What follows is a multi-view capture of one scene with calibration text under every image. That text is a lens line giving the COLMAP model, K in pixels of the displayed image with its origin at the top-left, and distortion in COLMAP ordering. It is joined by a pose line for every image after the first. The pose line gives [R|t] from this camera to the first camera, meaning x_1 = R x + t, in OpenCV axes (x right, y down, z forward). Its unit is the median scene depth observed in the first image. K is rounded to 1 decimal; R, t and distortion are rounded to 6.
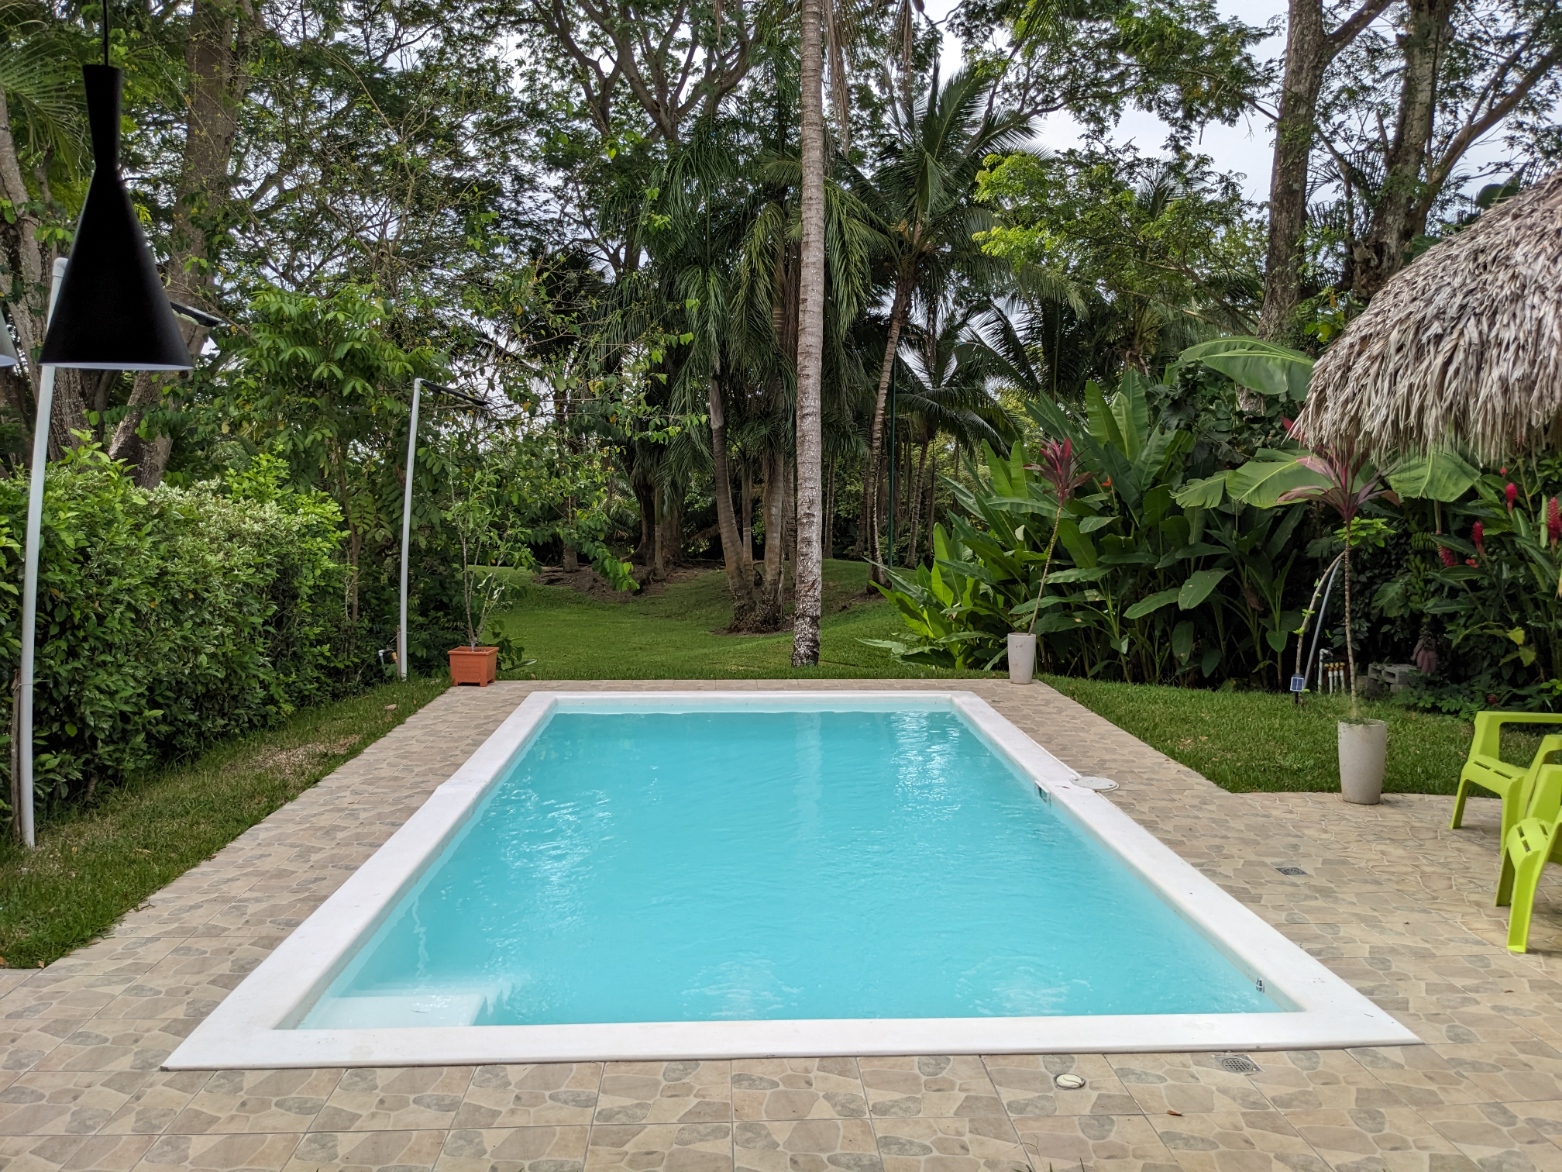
lens RADIAL K [[1305.5, 0, 788.5], [0, 1305.5, 587.5], [0, 0, 1]] dist [-0.004318, -0.001605]
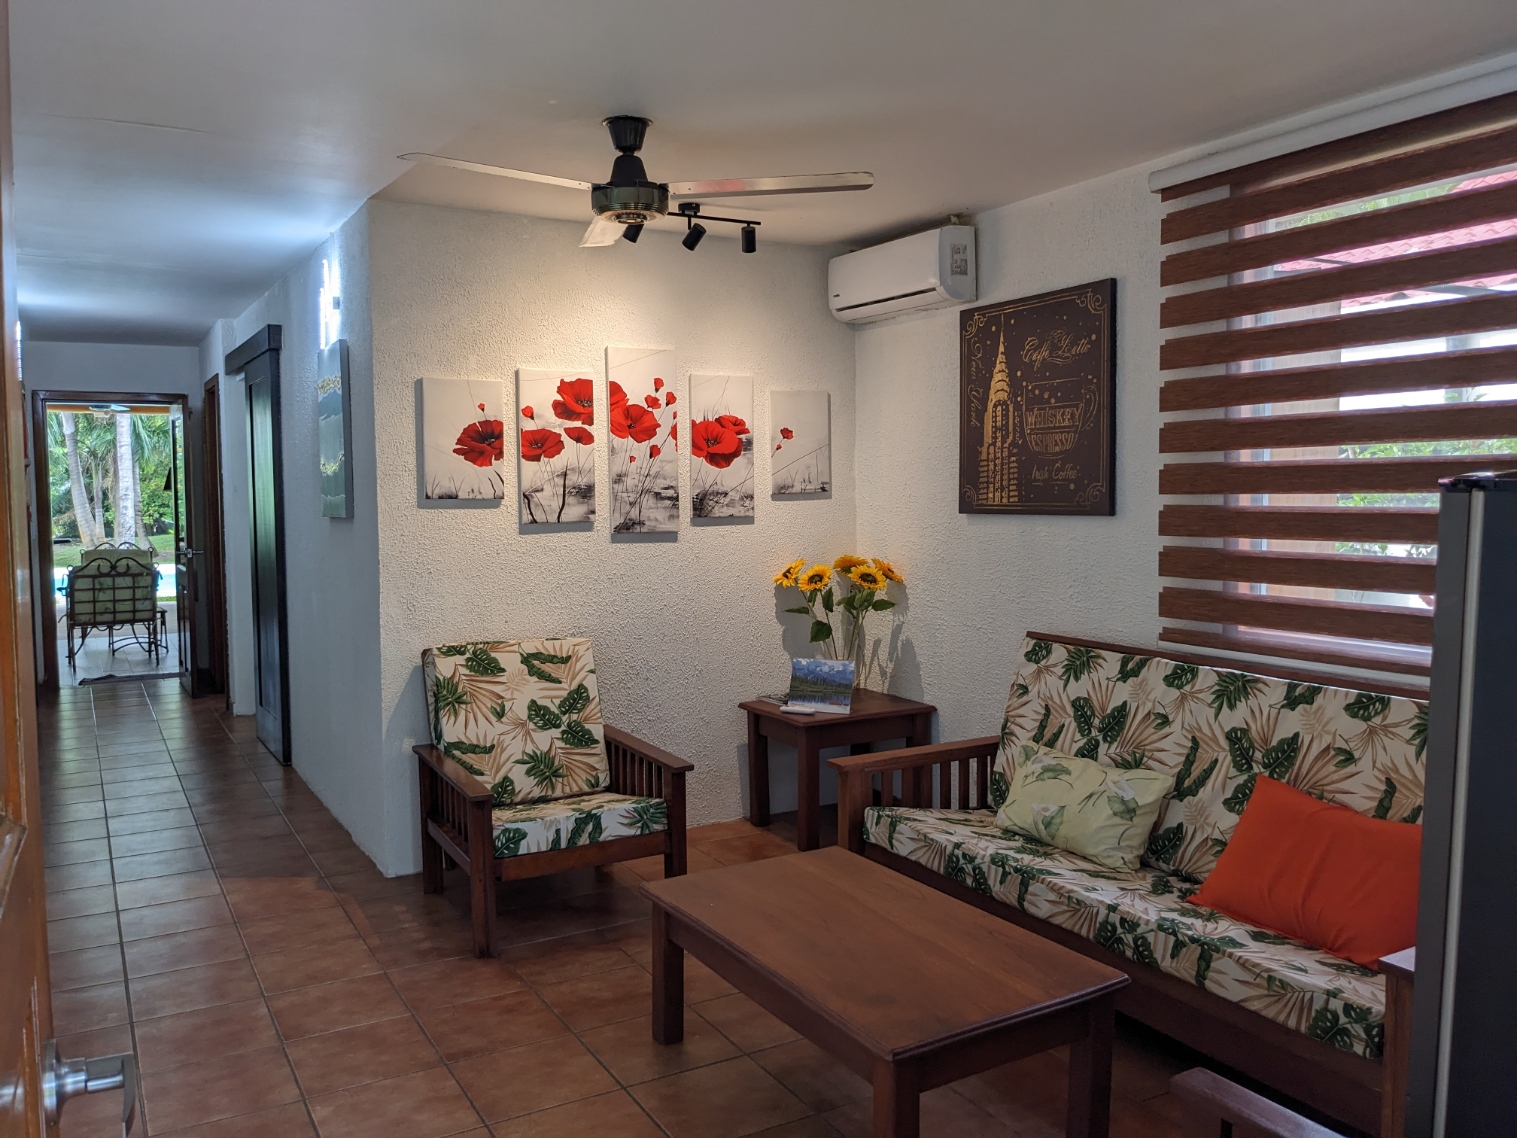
lens RADIAL K [[1171.8, 0, 757.8], [0, 1171.8, 566.5], [0, 0, 1]] dist [-0.008617, -0.008163]
pose [[0.887685, -0.042372, 0.458498, 0.014779], [0.041265, 0.999071, 0.012437, 0.021770], [-0.458598, 0.007880, 0.888609, -0.314374]]
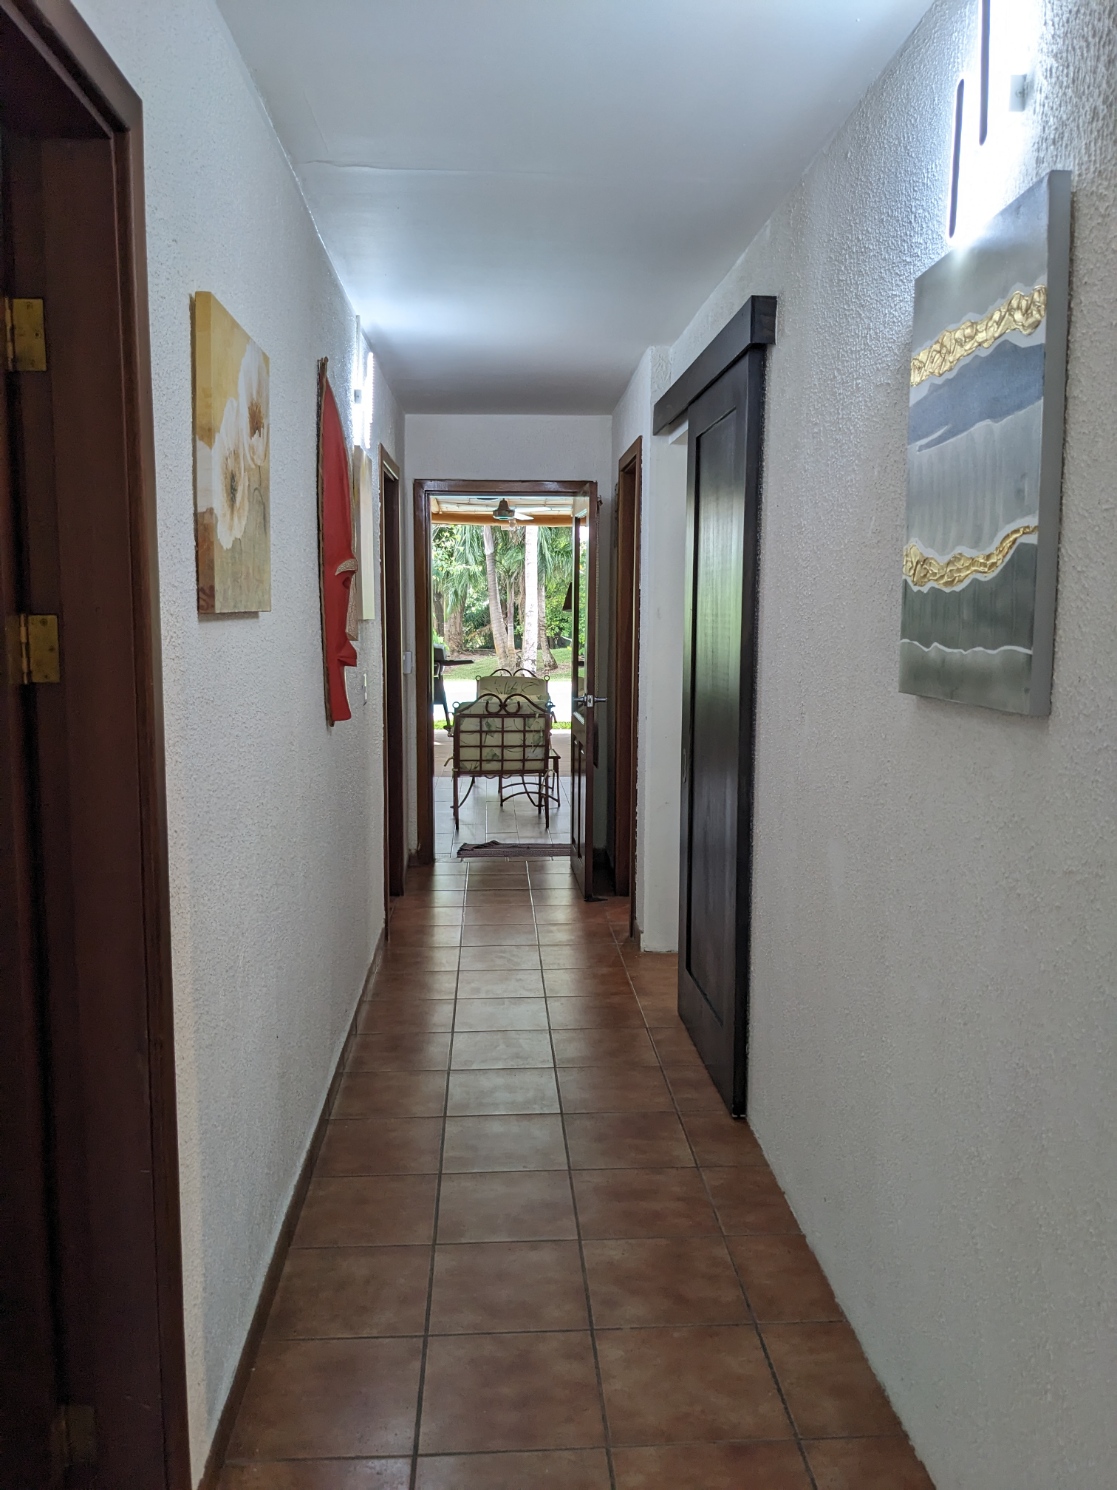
lens RADIAL K [[1150.9, 0, 559.8], [0, 1150.9, 741.5], [0, 0, 1]] dist [-0.008617, -0.008163]
pose [[0.999981, -0.004324, 0.004294, 0.015654], [0.004096, 0.998653, 0.051726, 0.016910], [-0.004512, -0.051708, 0.998652, -0.251187]]
